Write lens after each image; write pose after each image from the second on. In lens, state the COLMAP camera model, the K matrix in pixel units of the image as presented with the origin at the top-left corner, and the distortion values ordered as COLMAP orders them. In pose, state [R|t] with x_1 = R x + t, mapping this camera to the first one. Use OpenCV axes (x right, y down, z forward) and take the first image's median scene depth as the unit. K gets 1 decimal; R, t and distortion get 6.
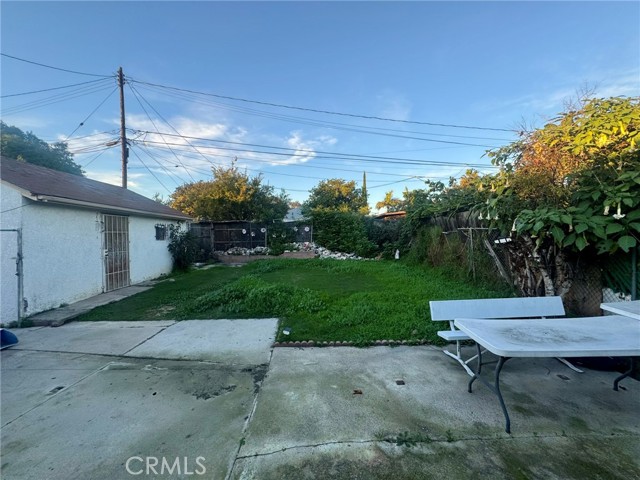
lens RADIAL K [[257.6, 0, 322.1], [0, 257.6, 241.3], [0, 0, 1]] dist [-0.001544, 0.000546]
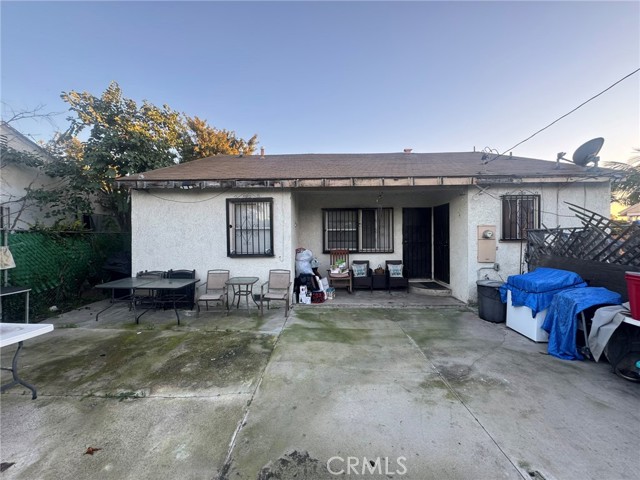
lens RADIAL K [[257.6, 0, 319.4], [0, 257.6, 239.3], [0, 0, 1]] dist [-0.001544, 0.000546]
pose [[-0.998317, 0.006780, 0.057602, -0.708269], [0.008367, 0.999591, 0.027353, -0.032008], [-0.057393, 0.027788, -0.997965, 2.152293]]
